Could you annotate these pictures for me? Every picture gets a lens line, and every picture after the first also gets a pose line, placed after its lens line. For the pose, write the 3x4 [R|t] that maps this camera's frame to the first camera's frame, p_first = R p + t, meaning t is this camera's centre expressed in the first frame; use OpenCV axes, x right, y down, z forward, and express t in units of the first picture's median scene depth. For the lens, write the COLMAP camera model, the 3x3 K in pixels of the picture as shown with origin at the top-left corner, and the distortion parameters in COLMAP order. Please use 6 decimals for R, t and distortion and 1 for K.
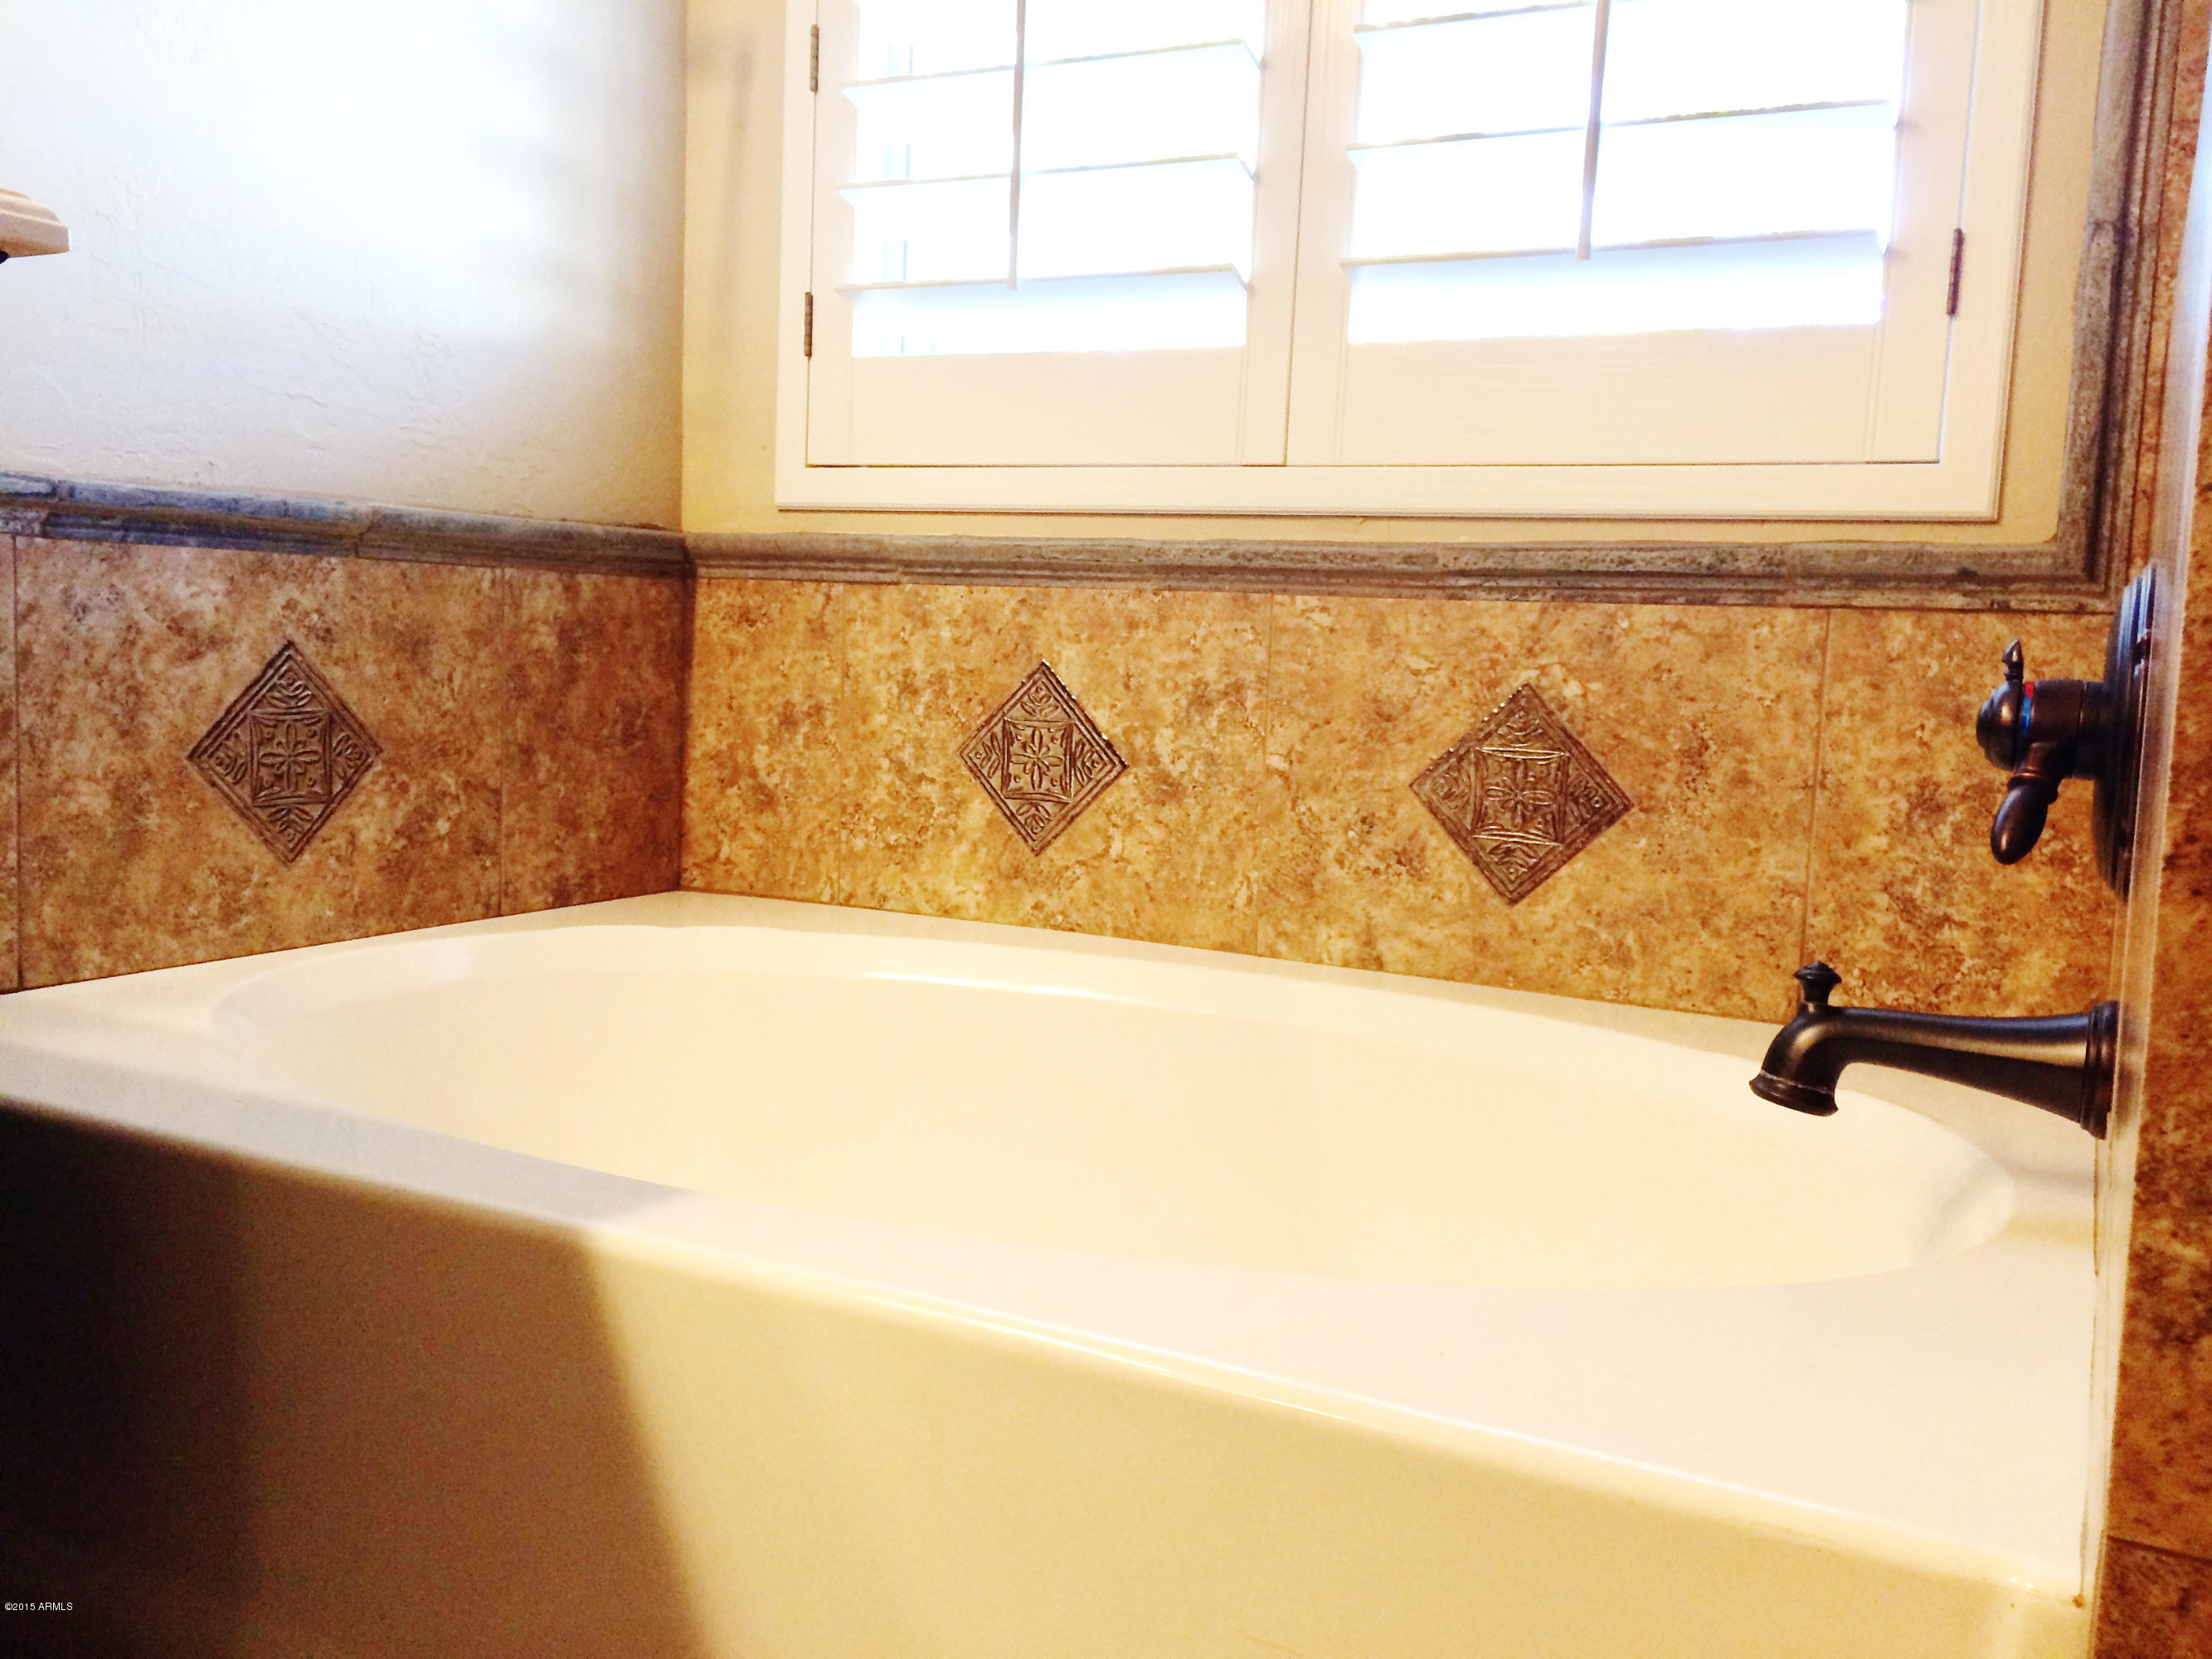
lens RADIAL K [[1896.8, 0, 1103.6], [0, 1896.8, 818.3], [0, 0, 1]] dist [0.071758, -0.072085]
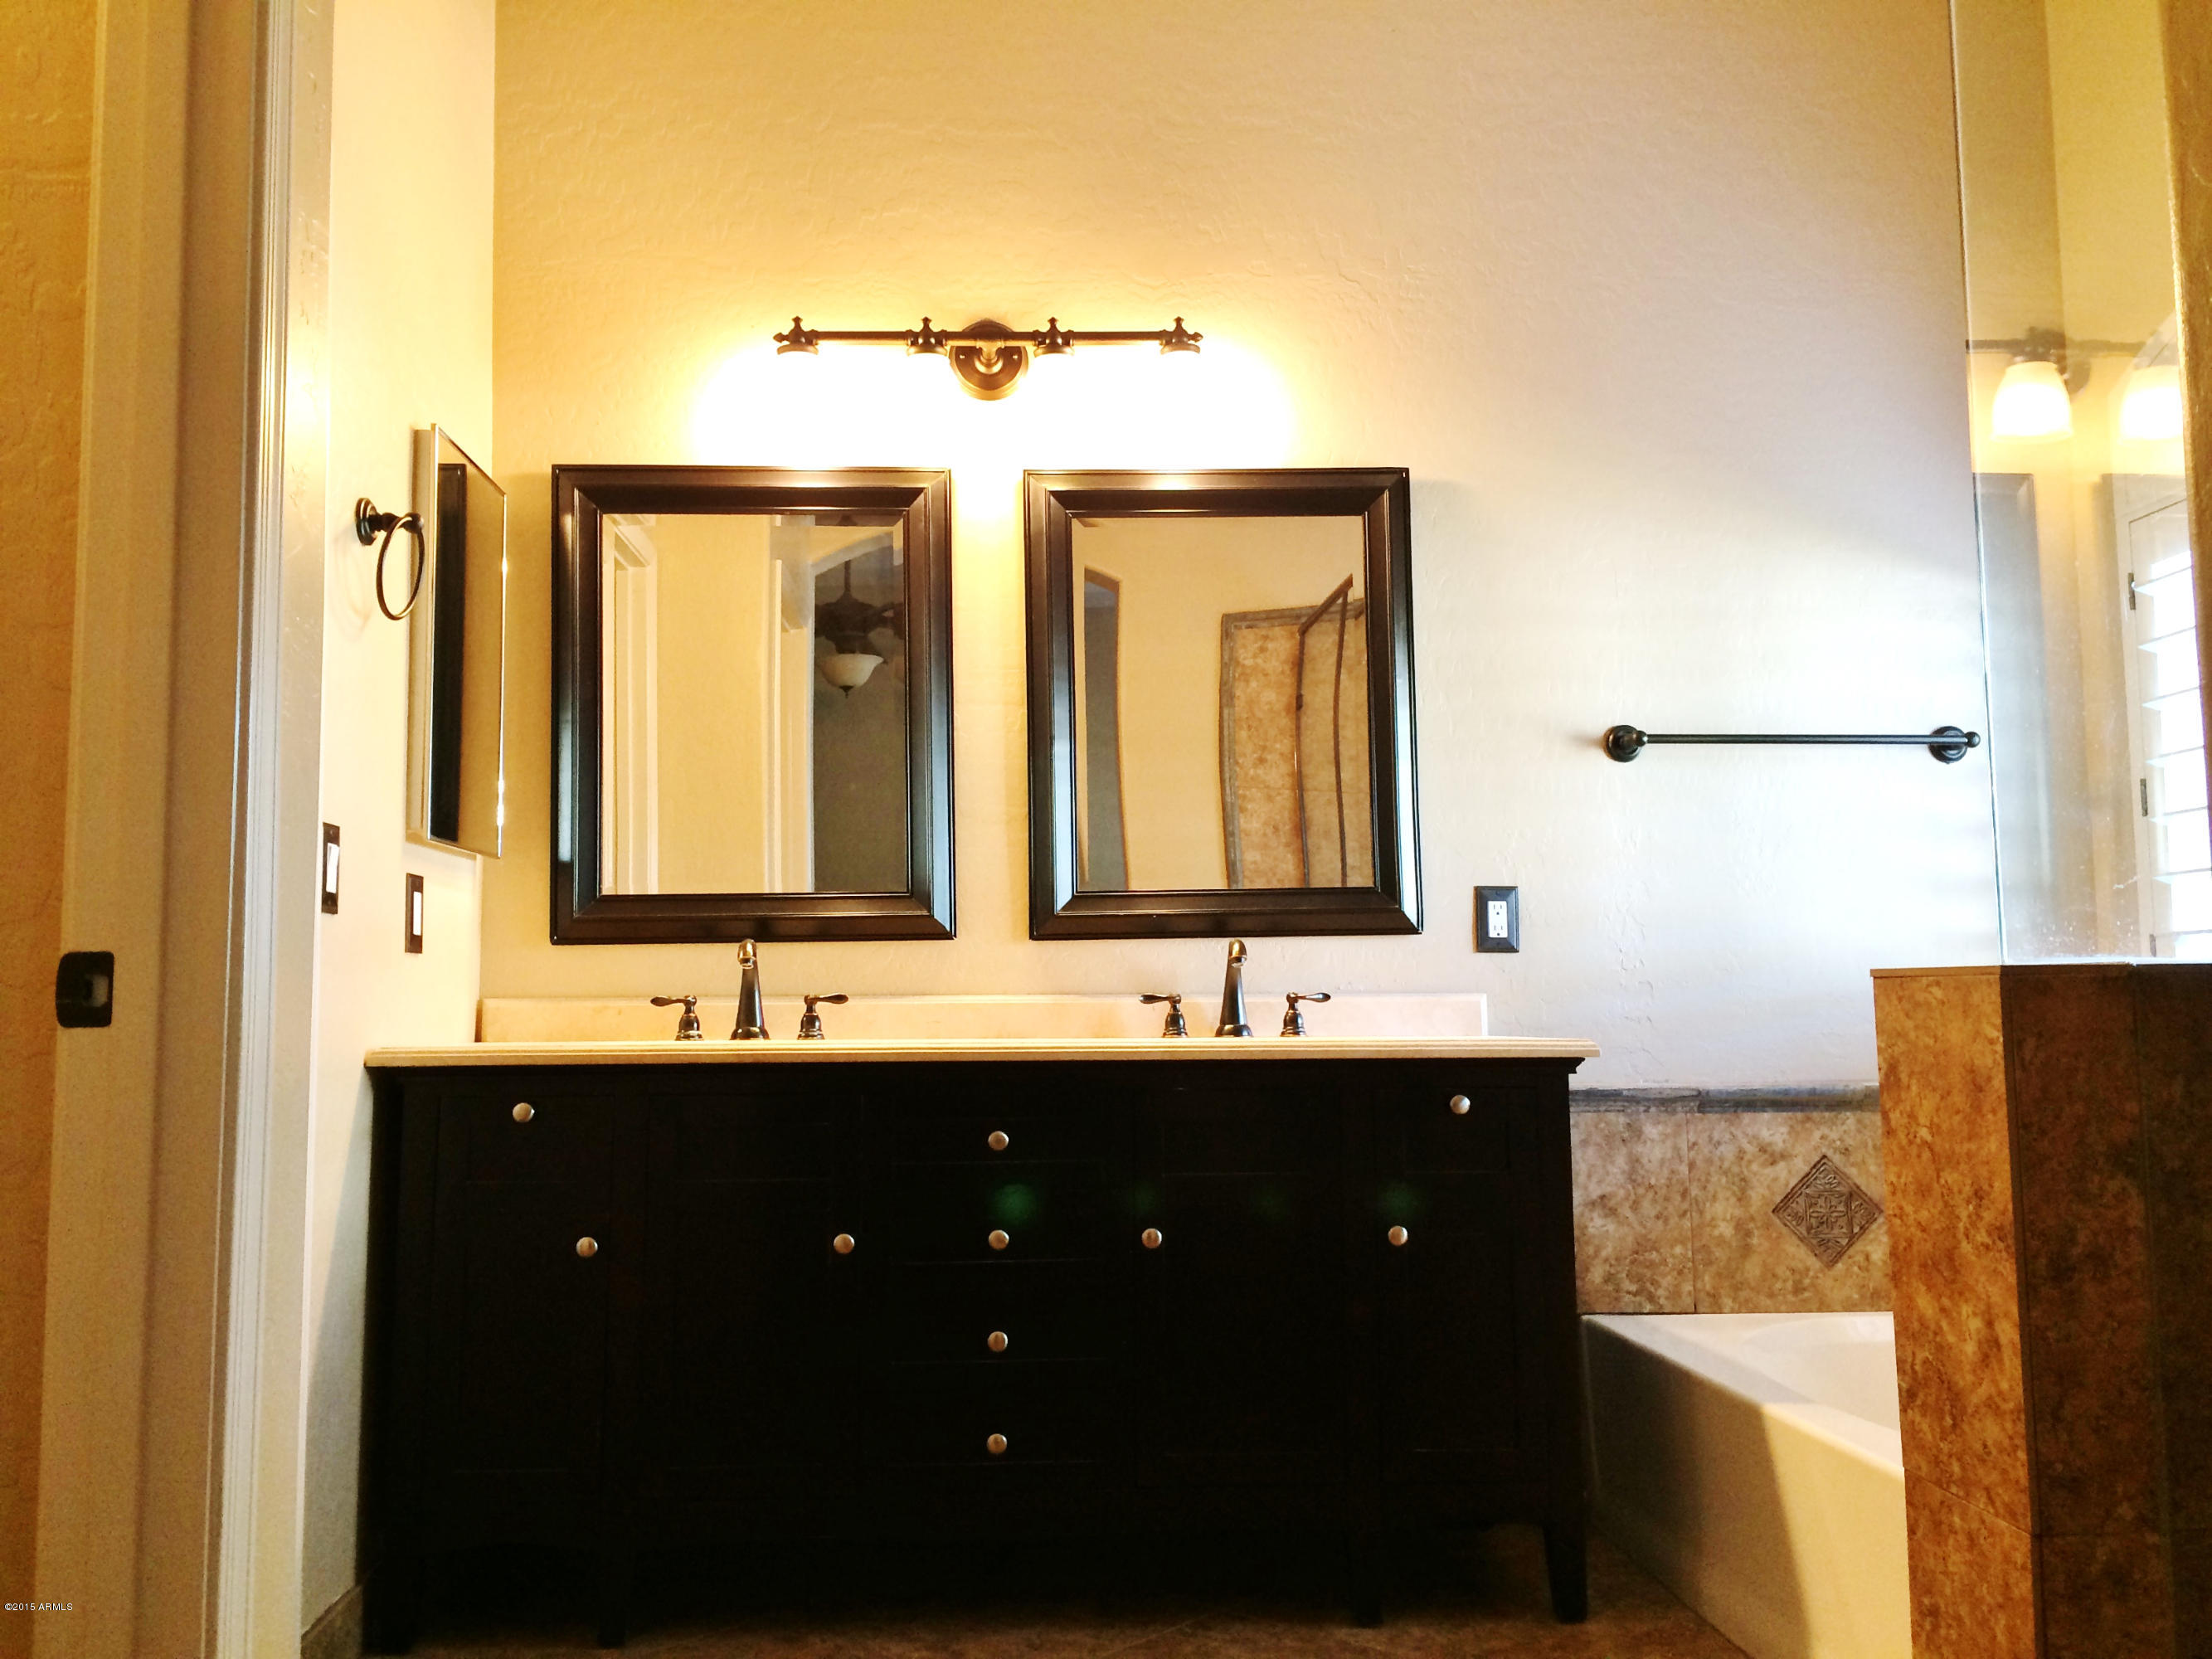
lens RADIAL K [[1896.8, 0, 1112.1], [0, 1896.8, 827.7], [0, 0, 1]] dist [0.071758, -0.072085]
pose [[0.494692, -0.141843, -0.857415, 1.039265], [-0.052946, 0.979839, -0.192644, -0.000950], [0.867454, 0.140696, 0.477208, -0.706988]]
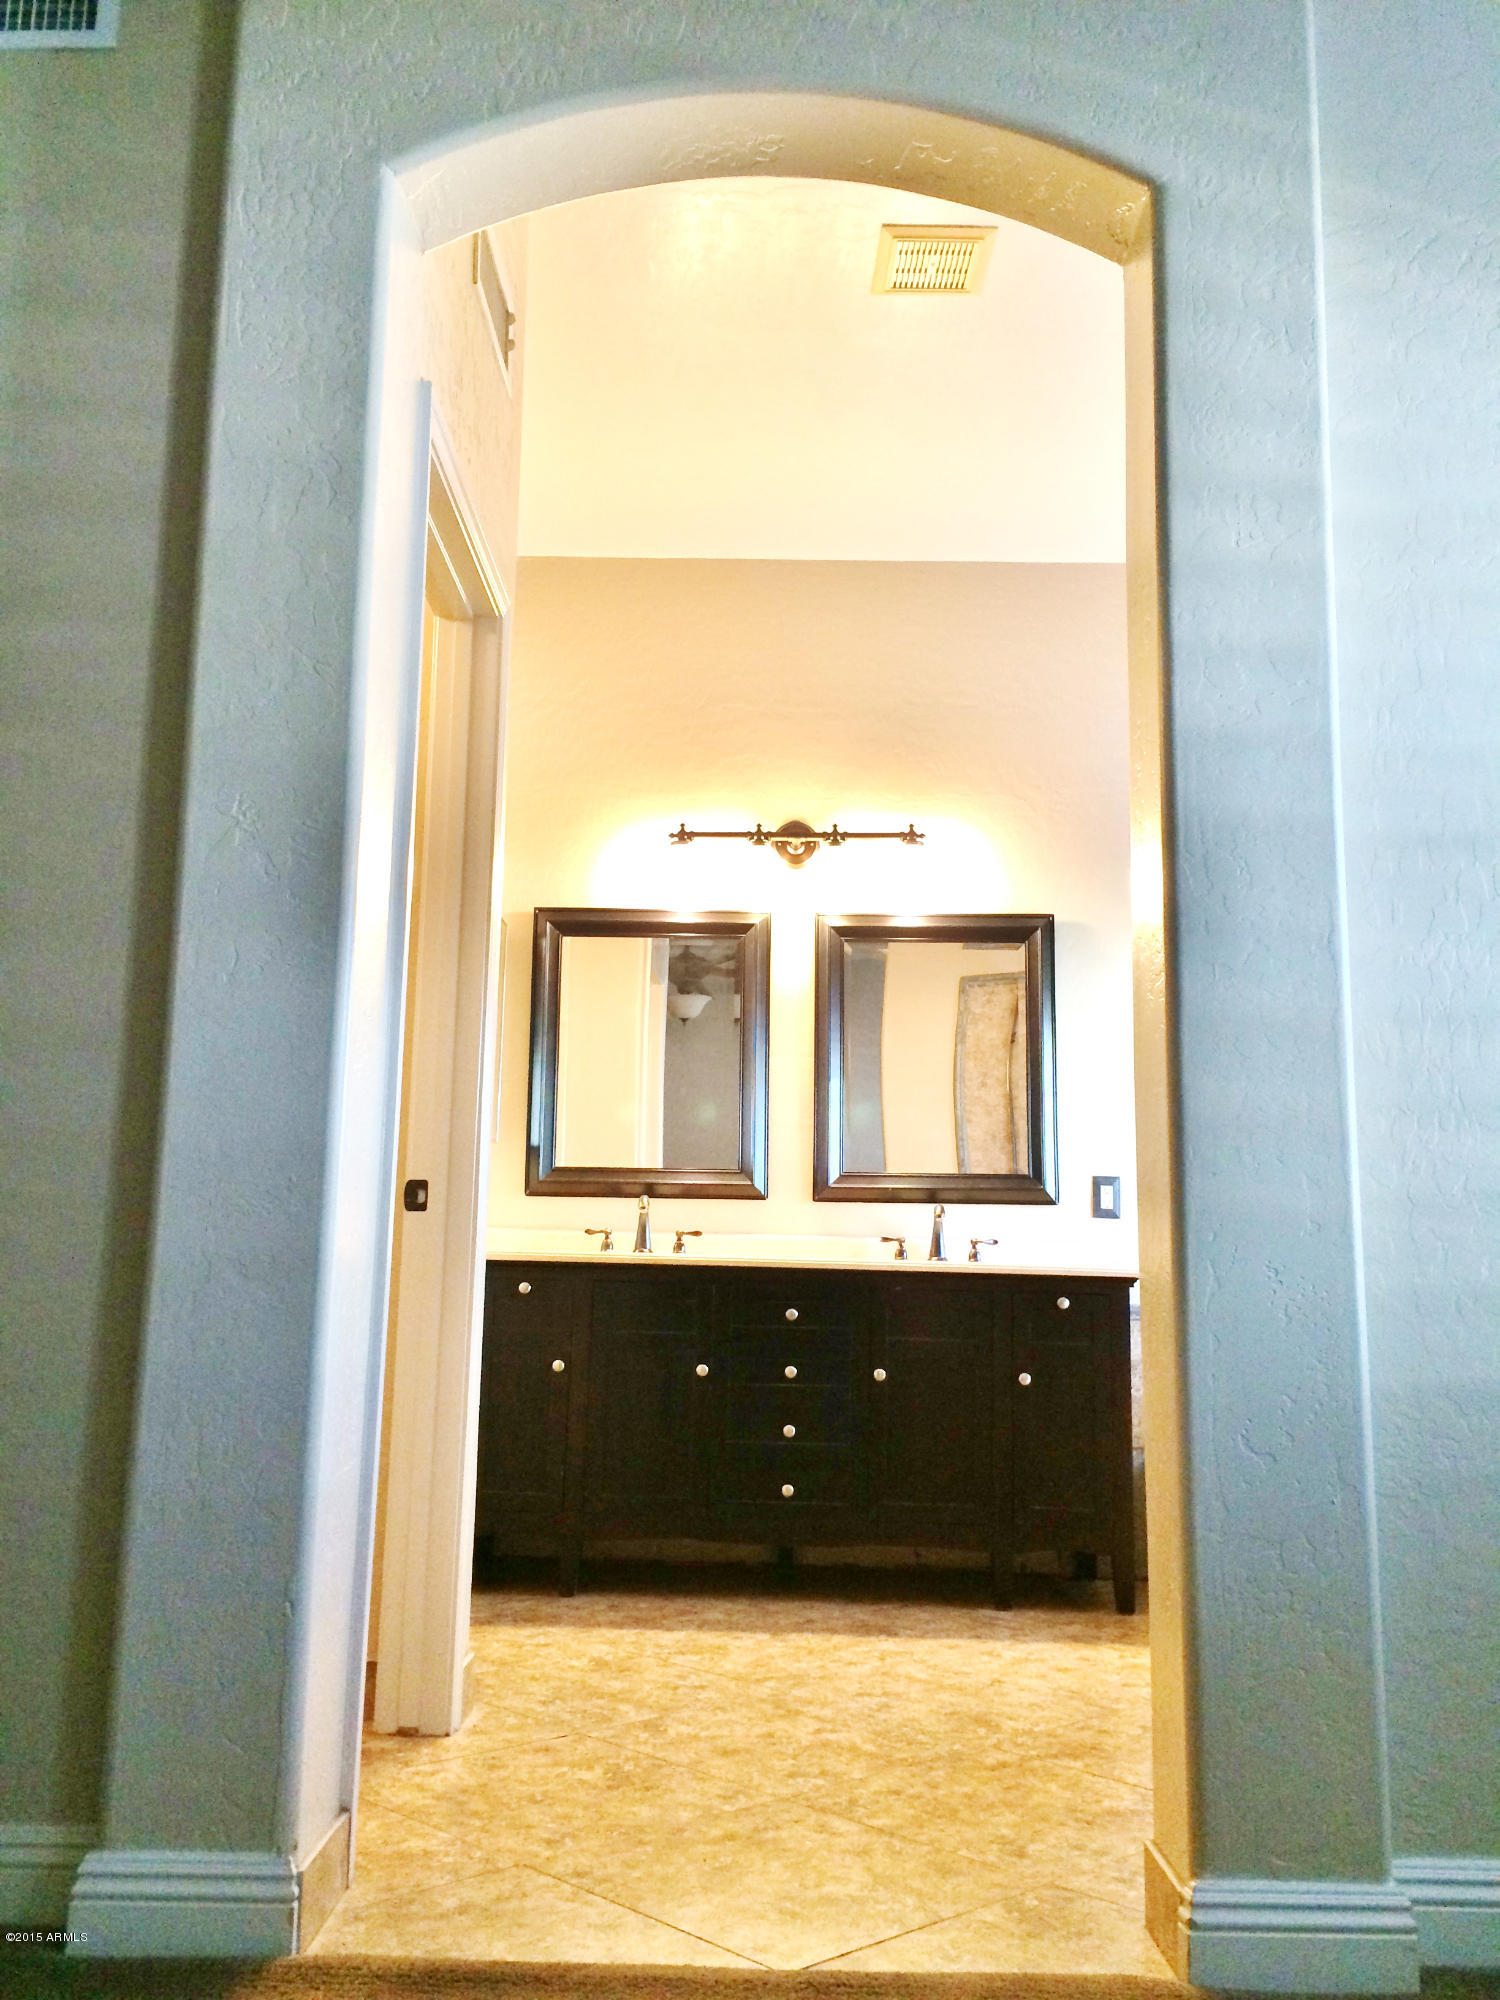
lens RADIAL K [[1714.9, 0, 748.5], [0, 1714.9, 985.4], [0, 0, 1]] dist [0.071758, -0.072085]
pose [[0.422273, -0.200743, -0.883961, 2.073547], [-0.093374, 0.960350, -0.262696, 0.196550], [0.901647, 0.193468, 0.386786, -1.207723]]
